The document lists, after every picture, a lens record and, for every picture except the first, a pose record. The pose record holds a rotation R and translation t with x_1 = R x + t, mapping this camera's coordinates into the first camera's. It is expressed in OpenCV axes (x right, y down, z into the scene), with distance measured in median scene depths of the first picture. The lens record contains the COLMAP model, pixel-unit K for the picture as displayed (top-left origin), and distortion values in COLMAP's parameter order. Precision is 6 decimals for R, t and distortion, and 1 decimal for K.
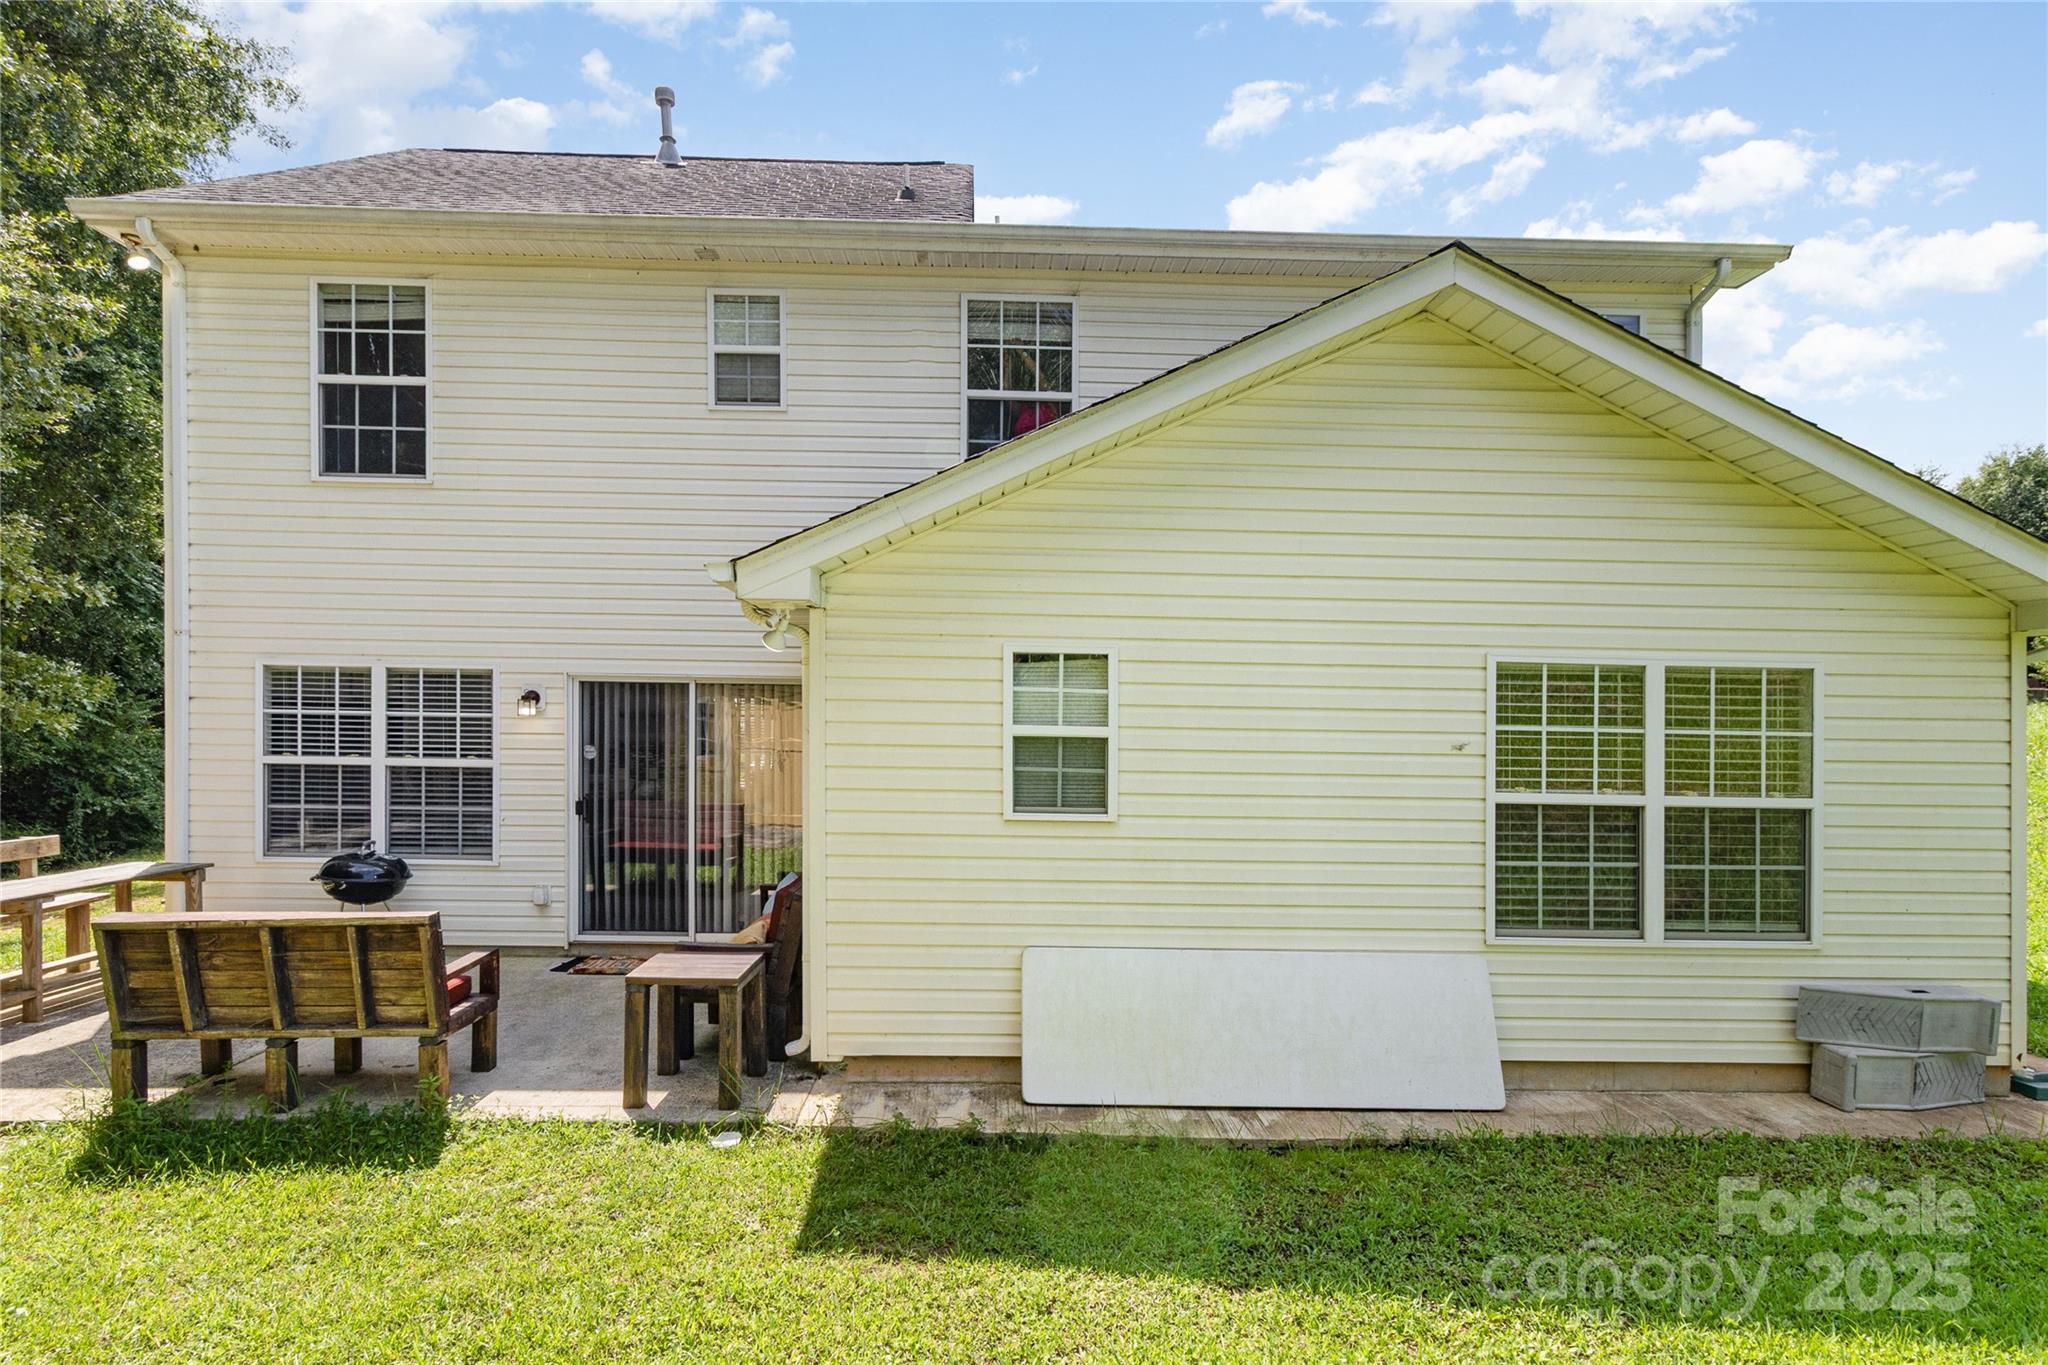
lens RADIAL K [[962.7, 0, 1014.8], [0, 962.7, 685.7], [0, 0, 1]] dist [0.009704, -0.000180]
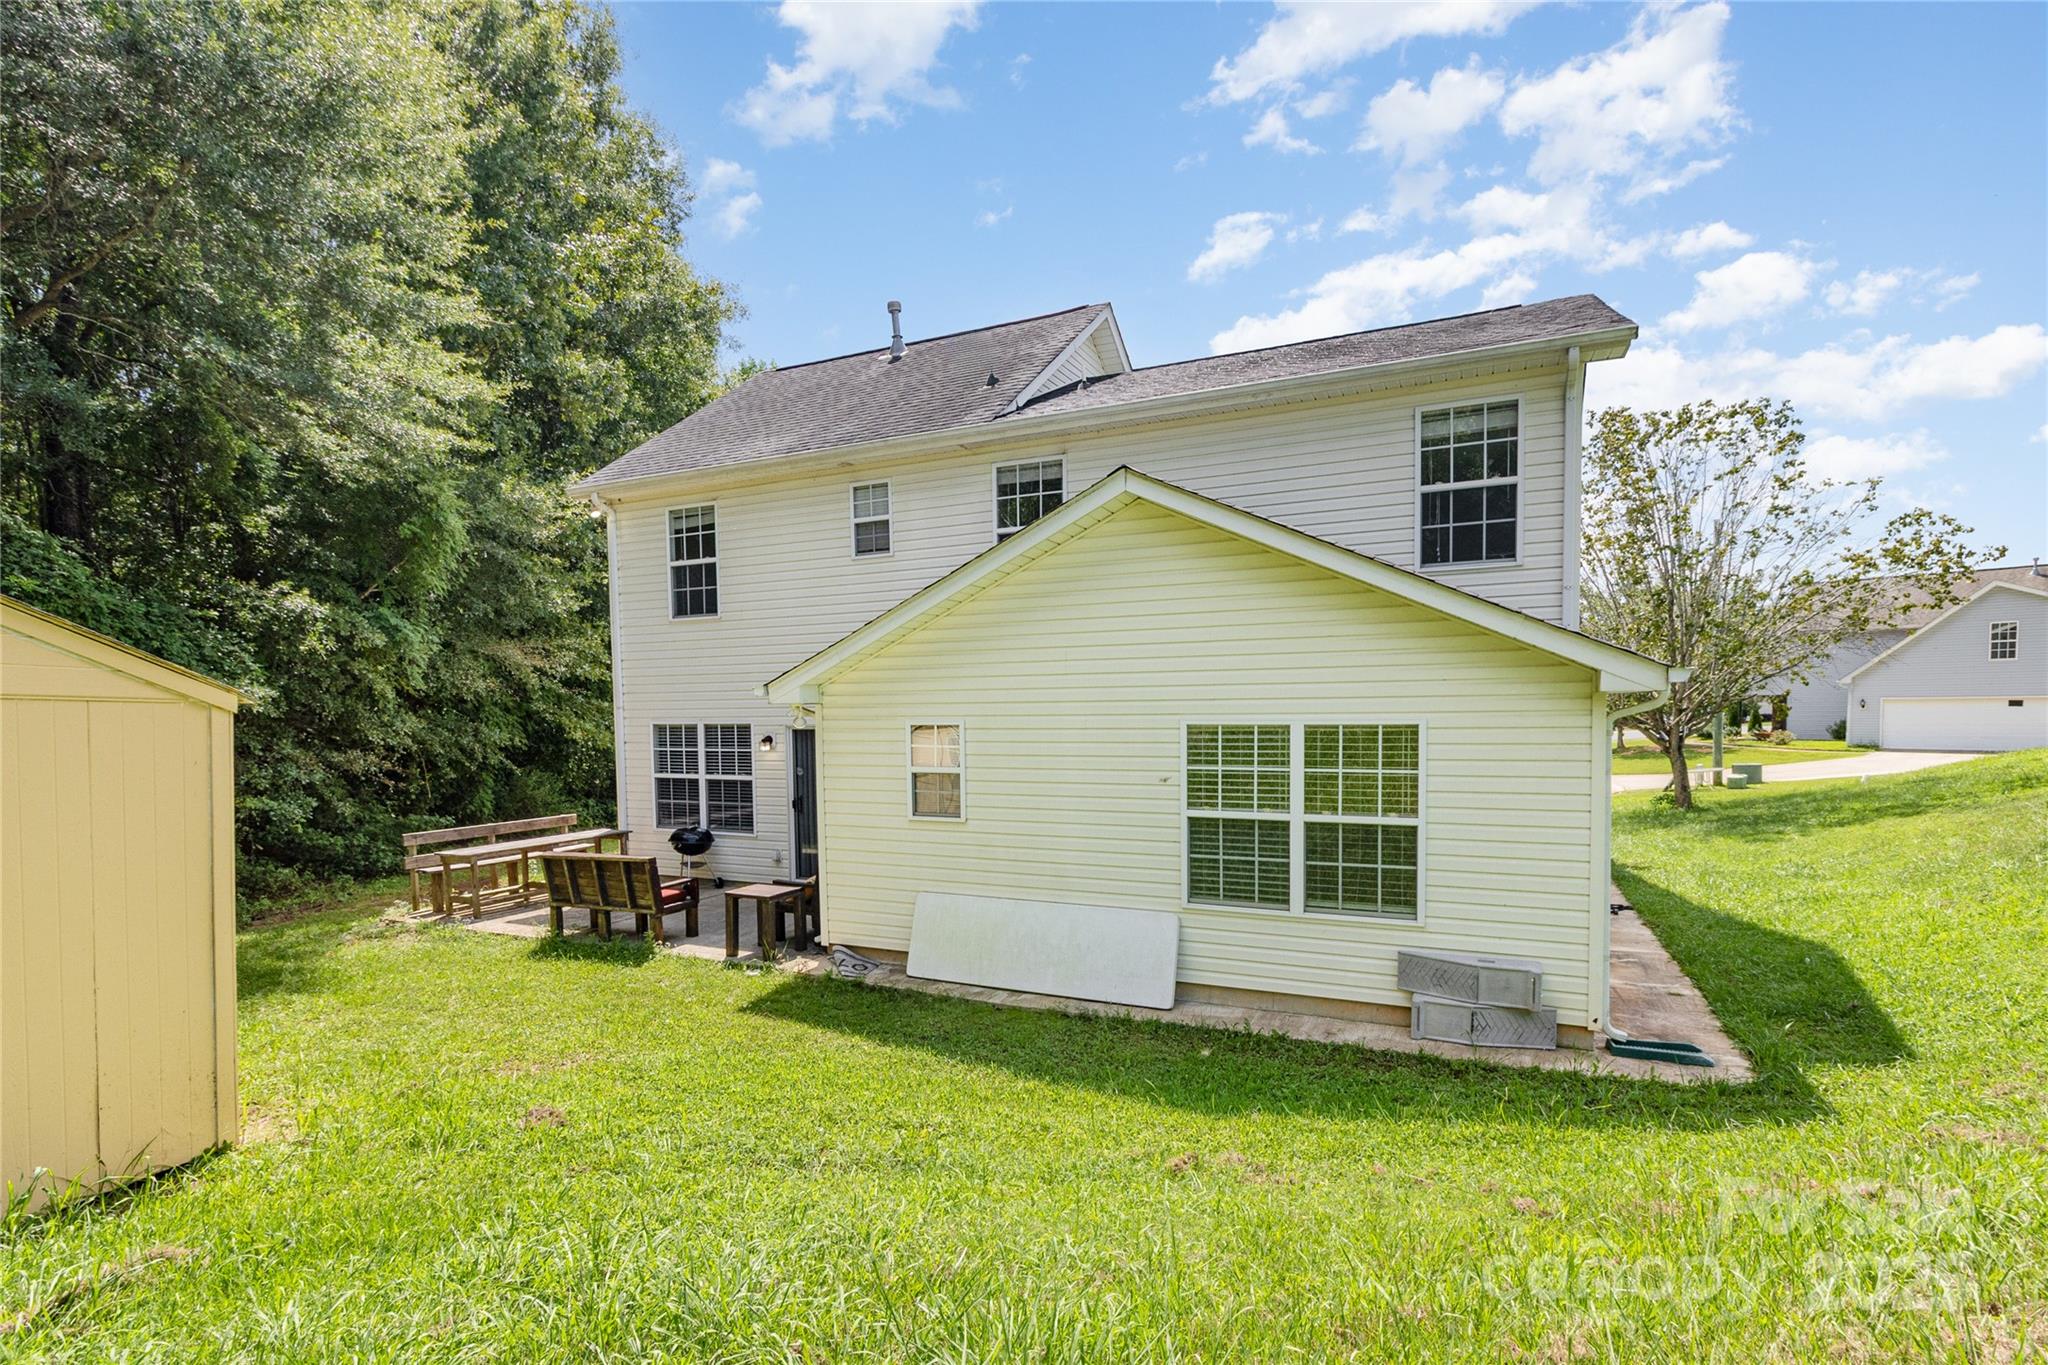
lens RADIAL K [[962.7, 0, 1034.7], [0, 962.7, 683.2], [0, 0, 1]] dist [0.009704, -0.000180]
pose [[0.902383, -0.036469, -0.429389, 0.933199], [0.042389, 0.999092, 0.004226, -0.105903], [0.428845, -0.022015, 0.903110, -0.478204]]
